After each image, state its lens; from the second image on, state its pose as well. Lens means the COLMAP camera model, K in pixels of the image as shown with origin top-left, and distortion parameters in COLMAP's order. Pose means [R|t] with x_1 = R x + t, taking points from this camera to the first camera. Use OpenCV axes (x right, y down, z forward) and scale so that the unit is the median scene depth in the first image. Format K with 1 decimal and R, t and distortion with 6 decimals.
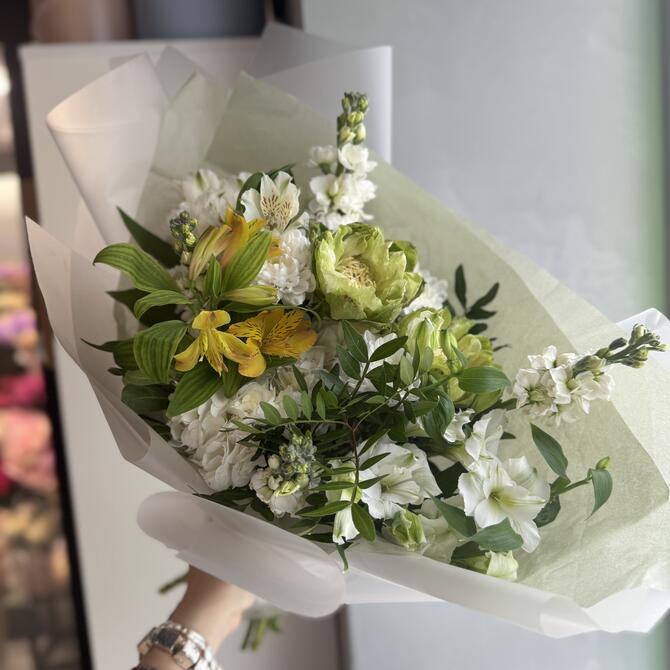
lens RADIAL K [[653.9, 0, 337.6], [0, 653.9, 337.9], [0, 0, 1]] dist [-0.011055, 0.000000]
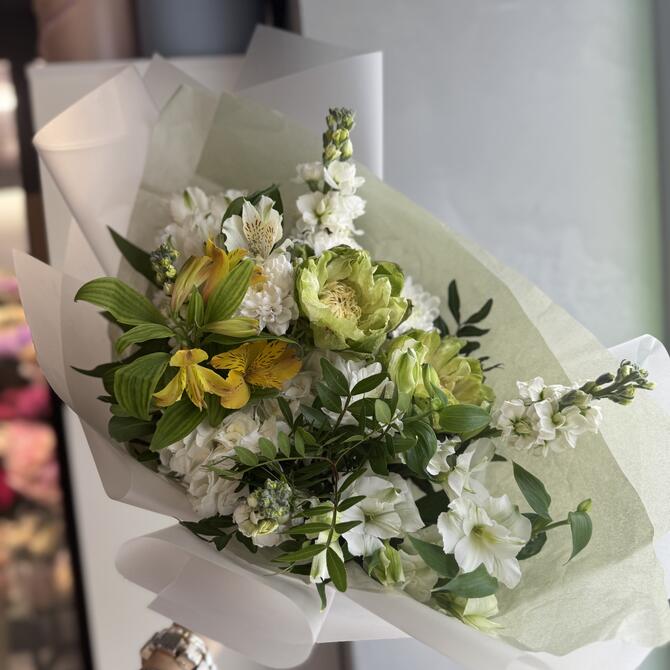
lens RADIAL K [[653.9, 0, 336.2], [0, 653.9, 331.6], [0, 0, 1]] dist [-0.011055, 0.000000]
pose [[0.998720, -0.008195, -0.049917, 0.073440], [0.011003, 0.998356, 0.056249, -0.110419], [0.049374, -0.056726, 0.997168, 0.015520]]
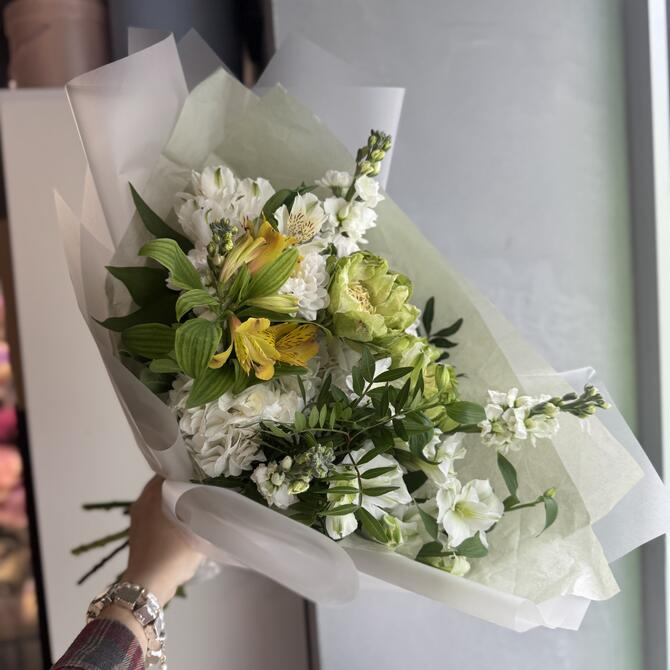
lens RADIAL K [[653.9, 0, 337.1], [0, 653.9, 335.4], [0, 0, 1]] dist [-0.011055, 0.000000]
pose [[0.958905, 0.150994, 0.240211, -0.283070], [-0.163032, 0.986136, 0.030939, -0.065779], [-0.232209, -0.068829, 0.970228, -0.082860]]
